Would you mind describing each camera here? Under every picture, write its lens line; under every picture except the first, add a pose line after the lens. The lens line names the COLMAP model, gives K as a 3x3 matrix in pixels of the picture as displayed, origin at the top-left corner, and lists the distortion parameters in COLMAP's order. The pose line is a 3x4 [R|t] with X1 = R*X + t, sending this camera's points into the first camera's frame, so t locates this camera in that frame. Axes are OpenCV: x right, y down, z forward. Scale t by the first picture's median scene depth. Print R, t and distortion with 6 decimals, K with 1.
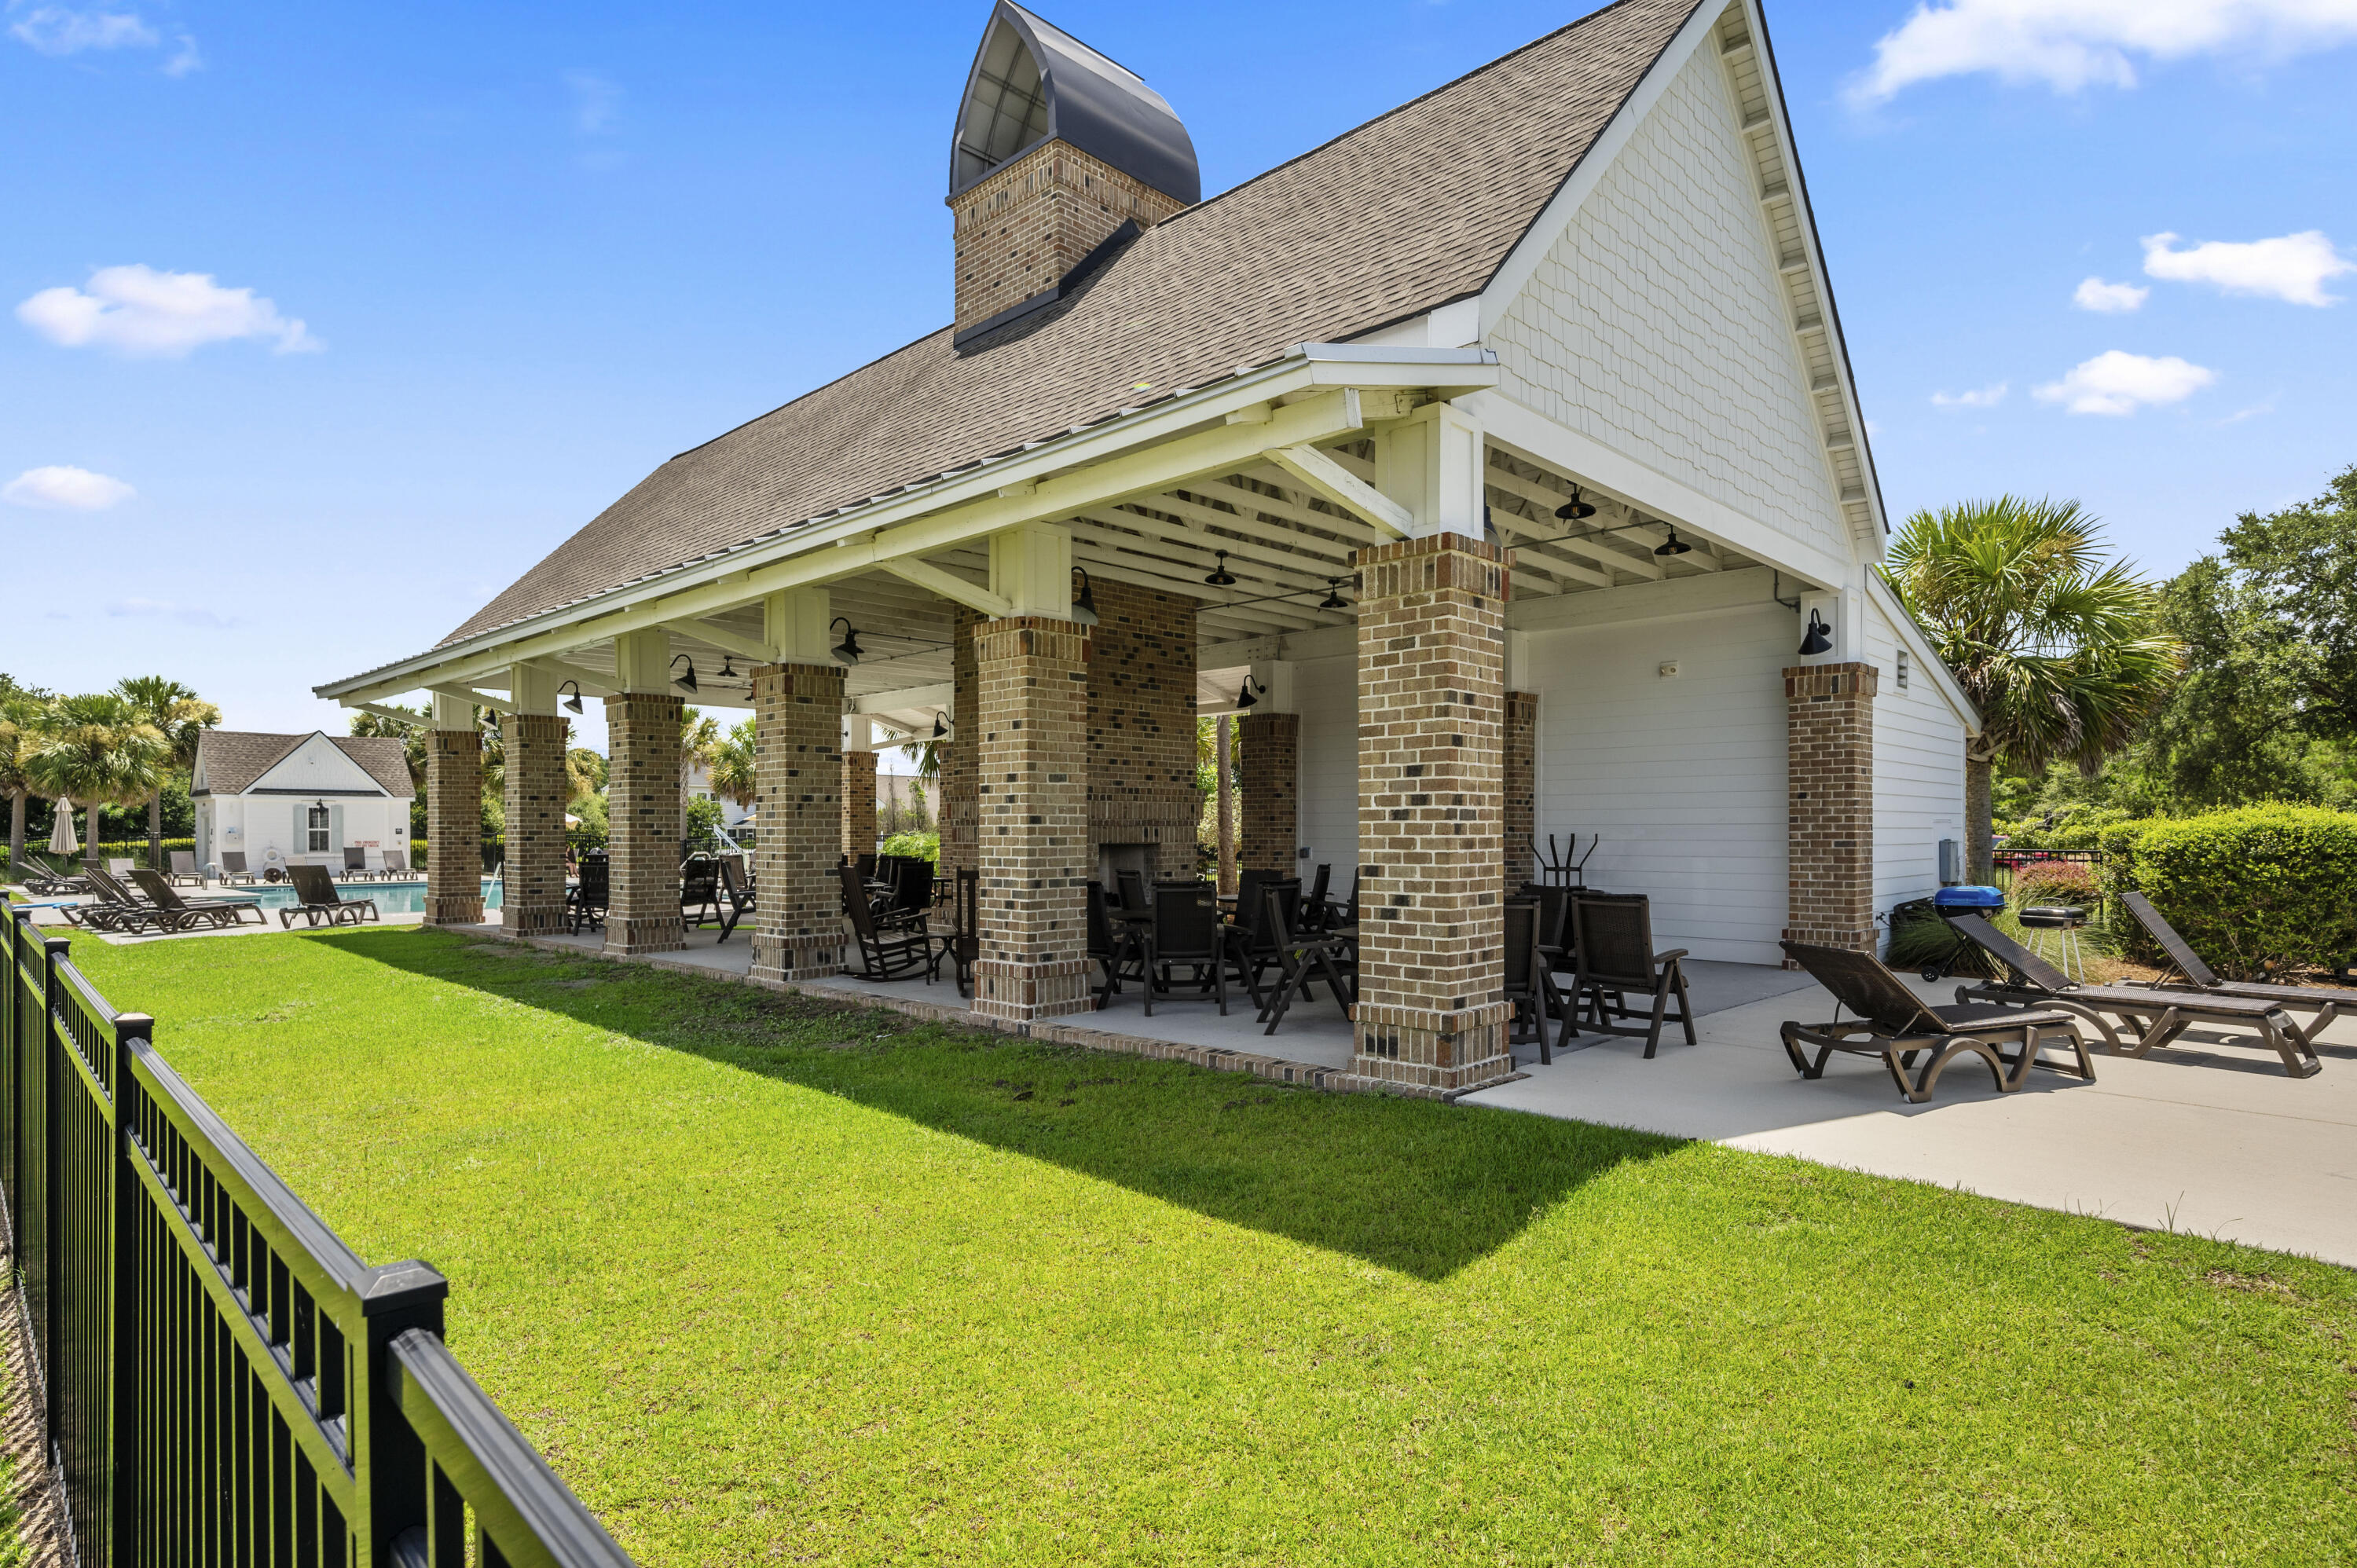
lens RADIAL K [[1238.3, 0, 1177.5], [0, 1238.3, 821.9], [0, 0, 1]] dist [-0.003694, 0.000475]
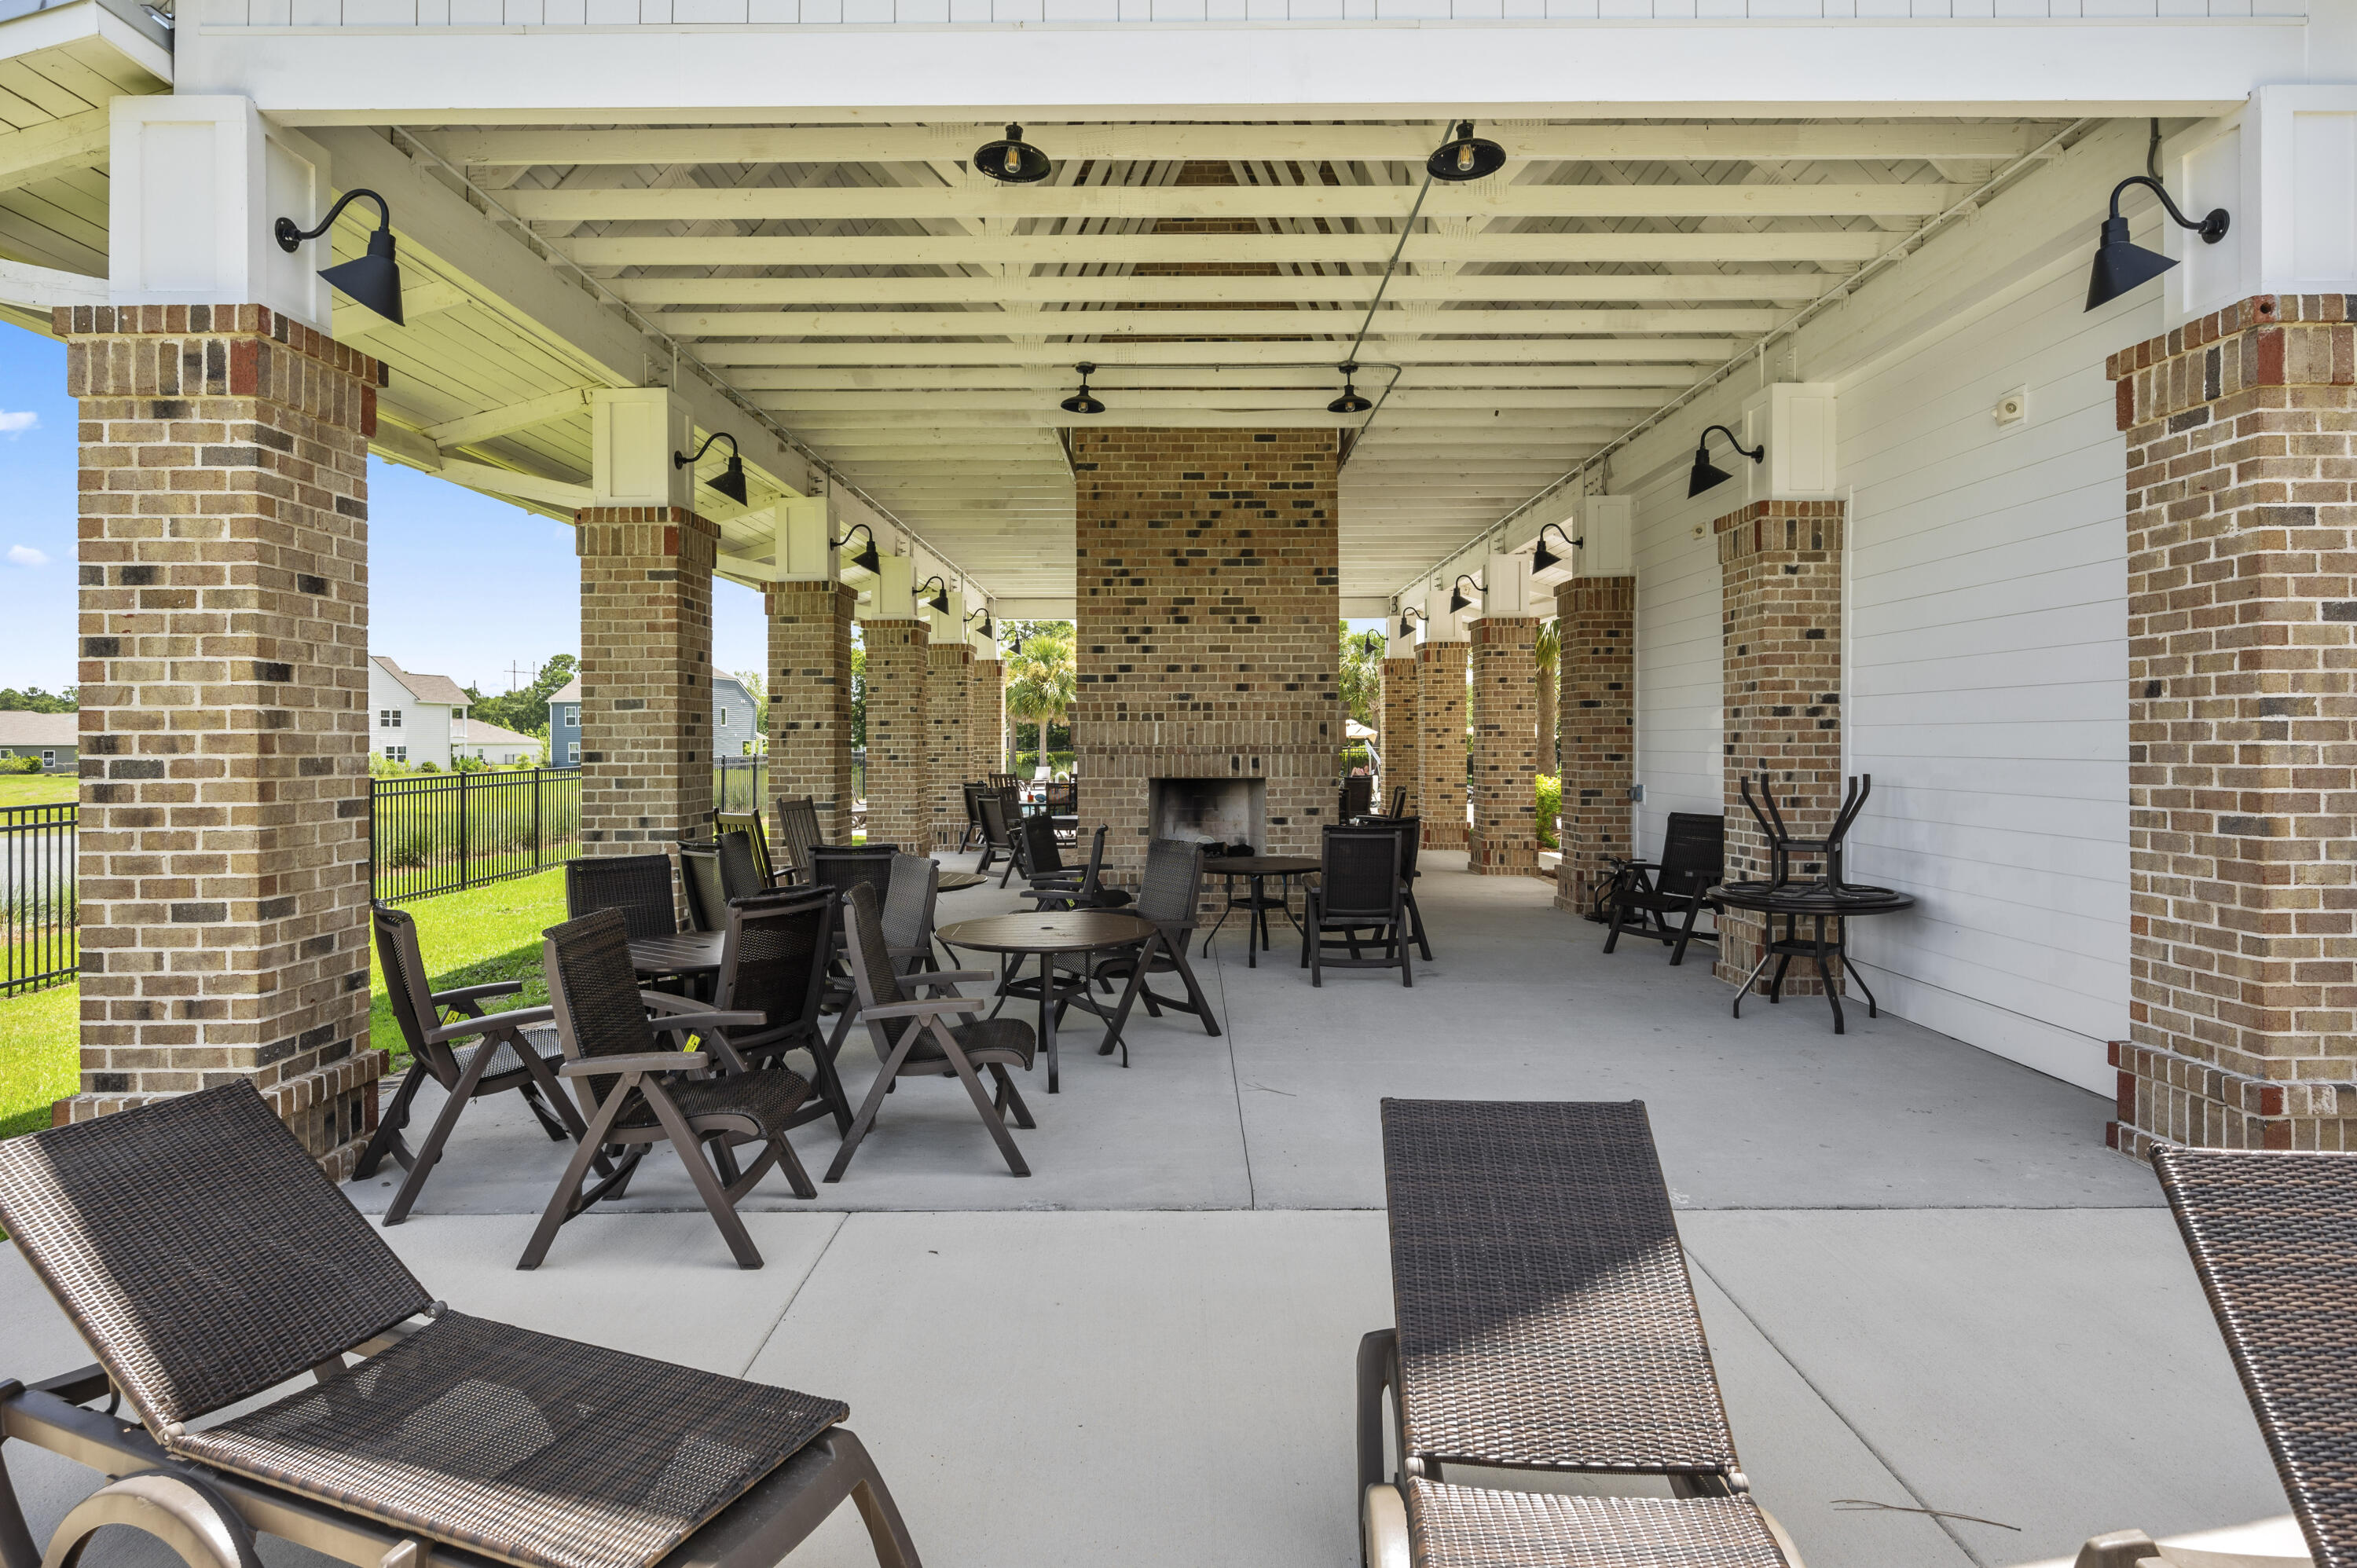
lens RADIAL K [[1289.9, 0, 1163.5], [0, 1289.9, 732.3], [0, 0, 1]] dist [0.002439, 0.000382]
pose [[0.696598, -0.006846, -0.717429, 0.583551], [0.008558, 0.999963, -0.001233, -0.010559], [0.717410, -0.005280, 0.696631, 0.523483]]
